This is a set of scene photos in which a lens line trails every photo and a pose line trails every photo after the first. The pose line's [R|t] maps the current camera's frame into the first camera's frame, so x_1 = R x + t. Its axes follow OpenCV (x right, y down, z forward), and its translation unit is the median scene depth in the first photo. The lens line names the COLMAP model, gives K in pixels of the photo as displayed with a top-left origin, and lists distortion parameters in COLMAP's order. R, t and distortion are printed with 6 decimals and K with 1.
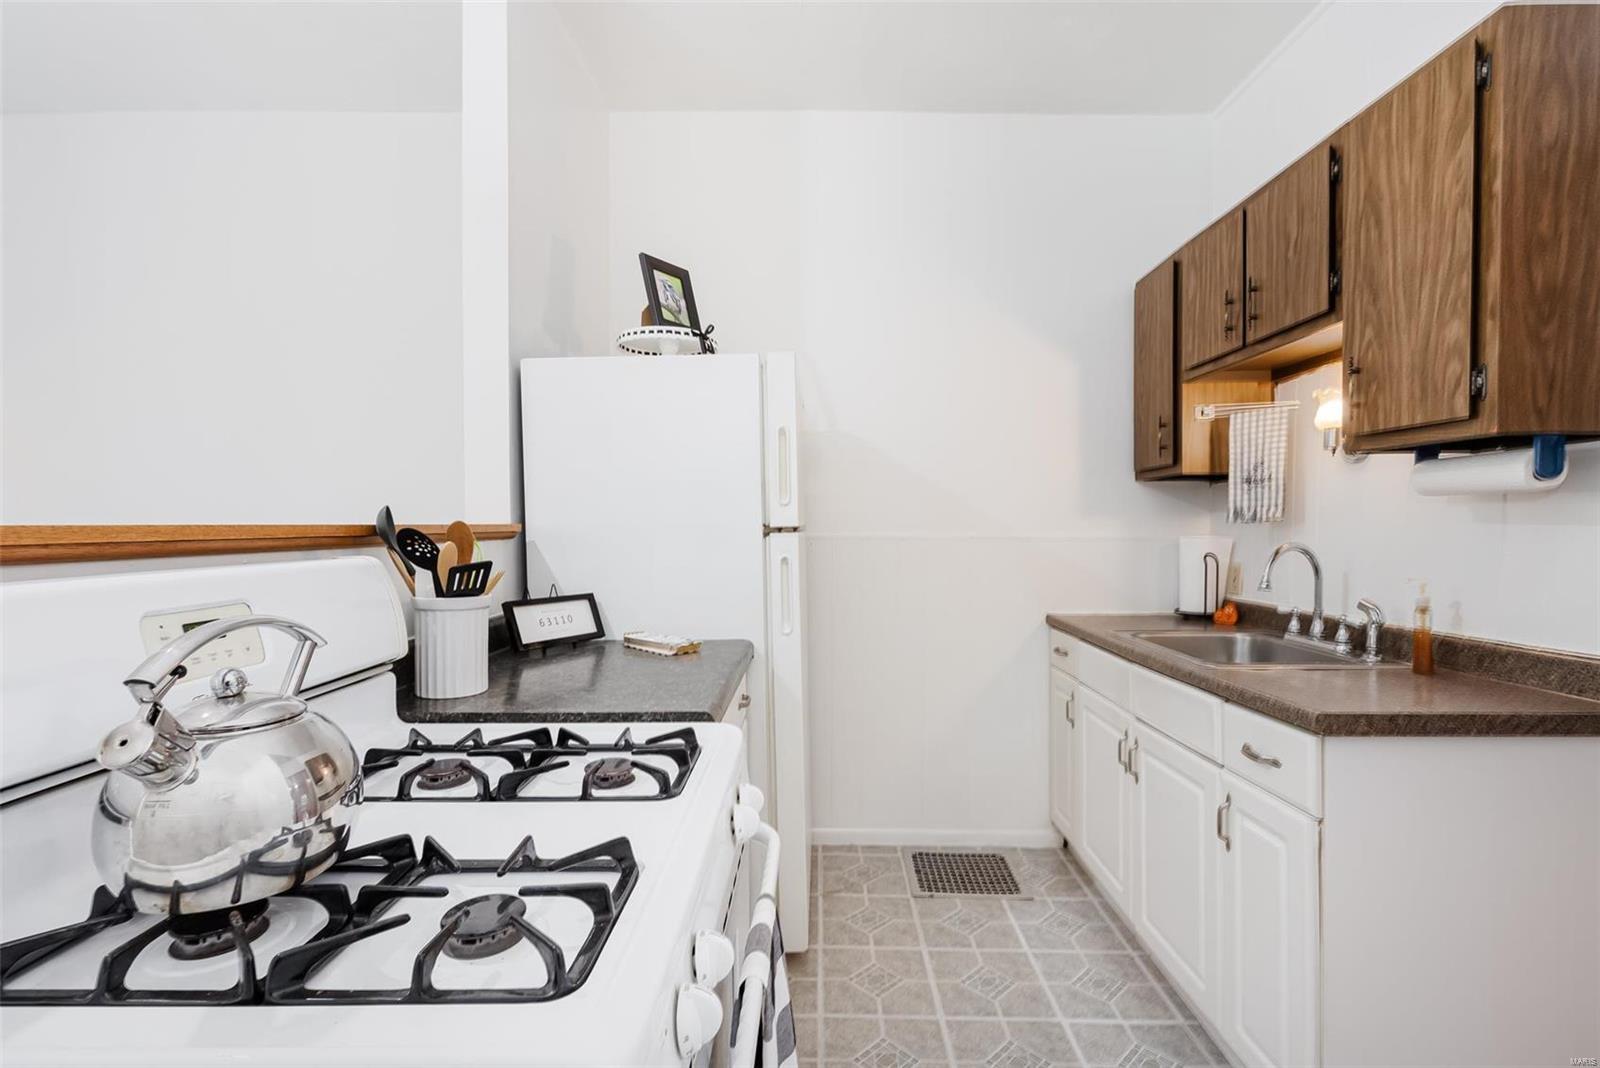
lens RADIAL K [[742.7, 0, 792.0], [0, 742.7, 523.8], [0, 0, 1]] dist [-0.000839, -0.000109]
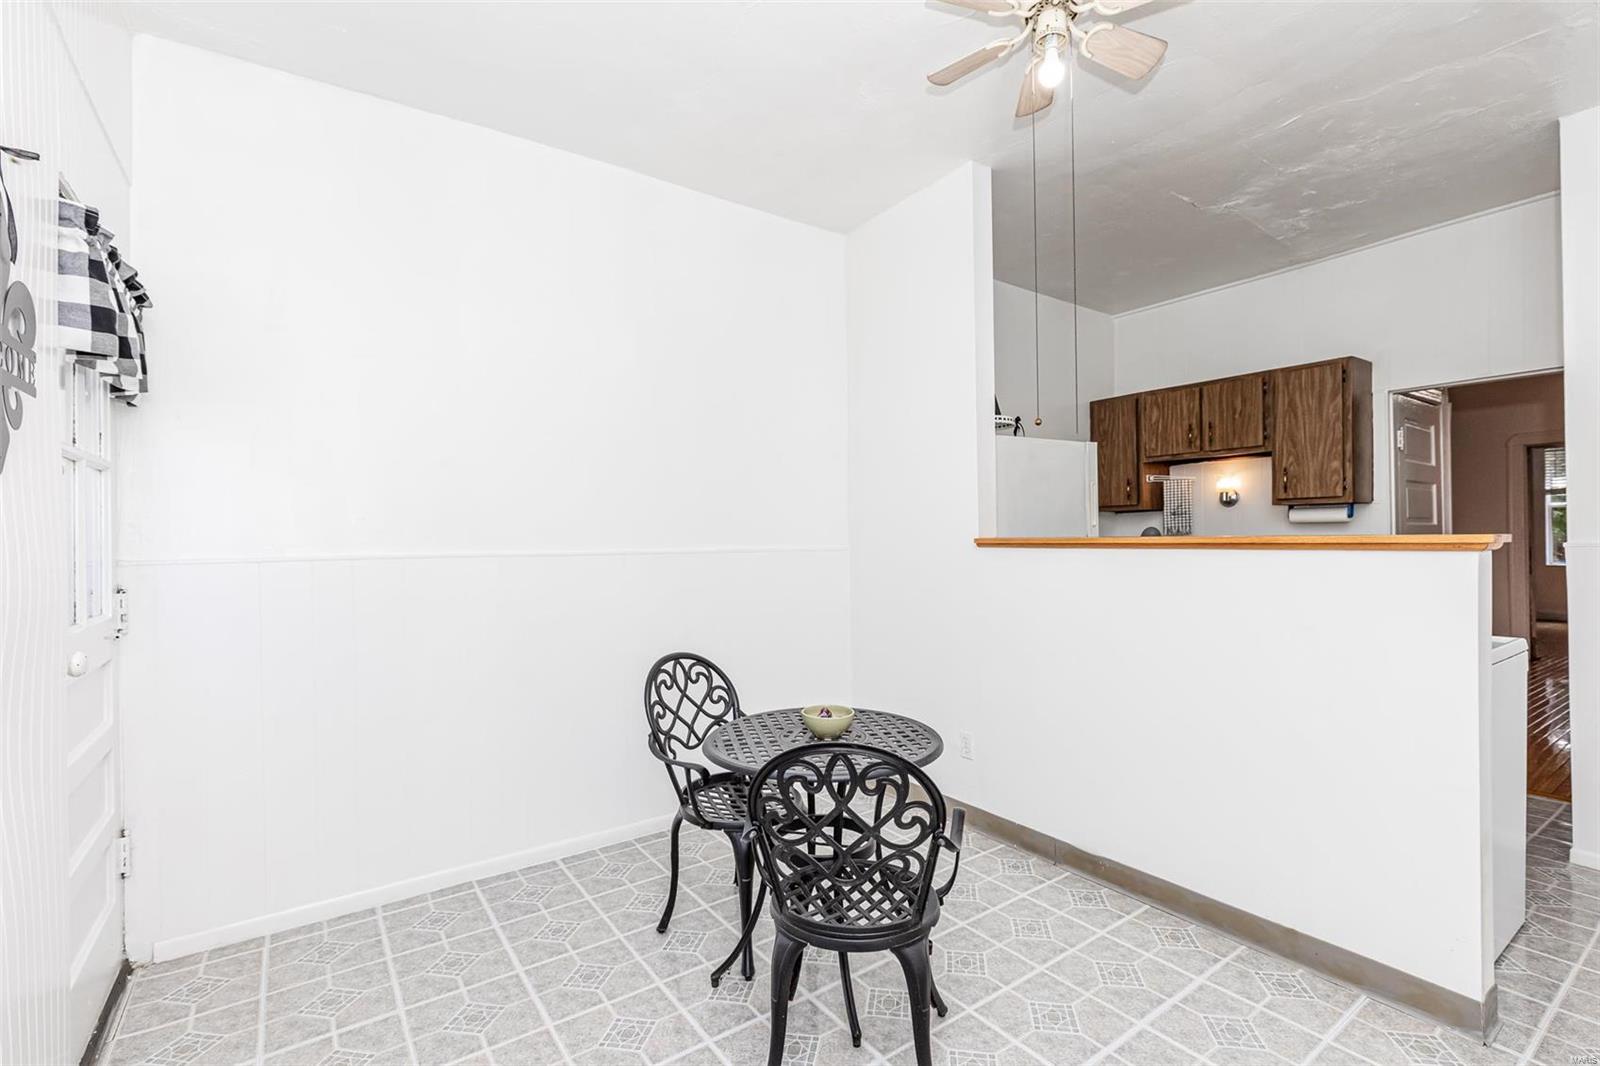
lens RADIAL K [[742.7, 0, 795.8], [0, 742.7, 544.2], [0, 0, 1]] dist [-0.000839, -0.000109]
pose [[0.785581, -0.009321, 0.618689, -2.175488], [0.004348, 0.999945, 0.009544, 0.004932], [-0.618744, -0.004808, 0.785578, 0.045930]]
